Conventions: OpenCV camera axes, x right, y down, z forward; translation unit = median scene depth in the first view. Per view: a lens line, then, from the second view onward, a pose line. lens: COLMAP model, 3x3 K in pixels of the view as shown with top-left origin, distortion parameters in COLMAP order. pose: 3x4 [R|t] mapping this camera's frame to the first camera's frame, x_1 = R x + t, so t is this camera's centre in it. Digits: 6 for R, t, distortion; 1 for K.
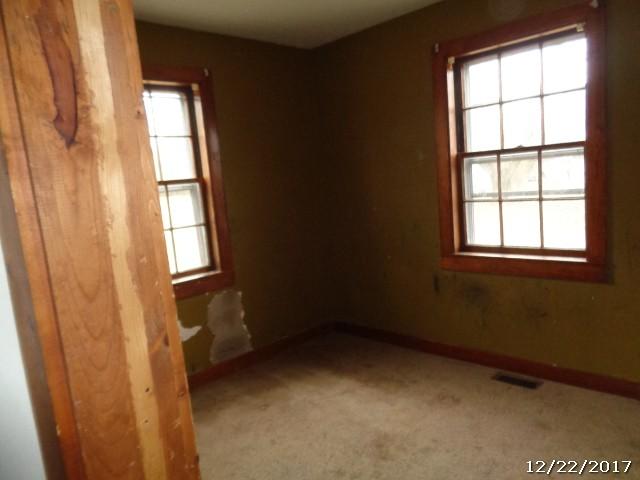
lens RADIAL K [[473.2, 0, 320.0], [0, 473.2, 240.0], [0, 0, 1]] dist [0.003741, 0.002558]
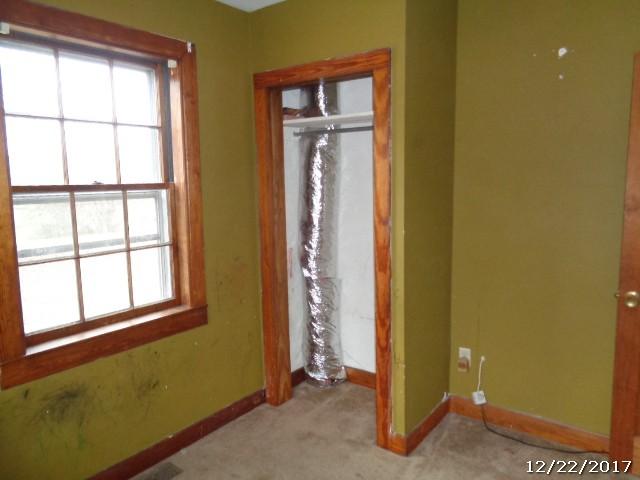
lens RADIAL K [[473.2, 0, 320.0], [0, 473.2, 240.0], [0, 0, 1]] dist [0.003741, 0.002558]
pose [[-0.129545, -0.033958, 0.990992, -0.382825], [0.169247, 0.983990, 0.055843, -0.090787], [-0.977023, 0.174956, -0.121724, 0.769203]]
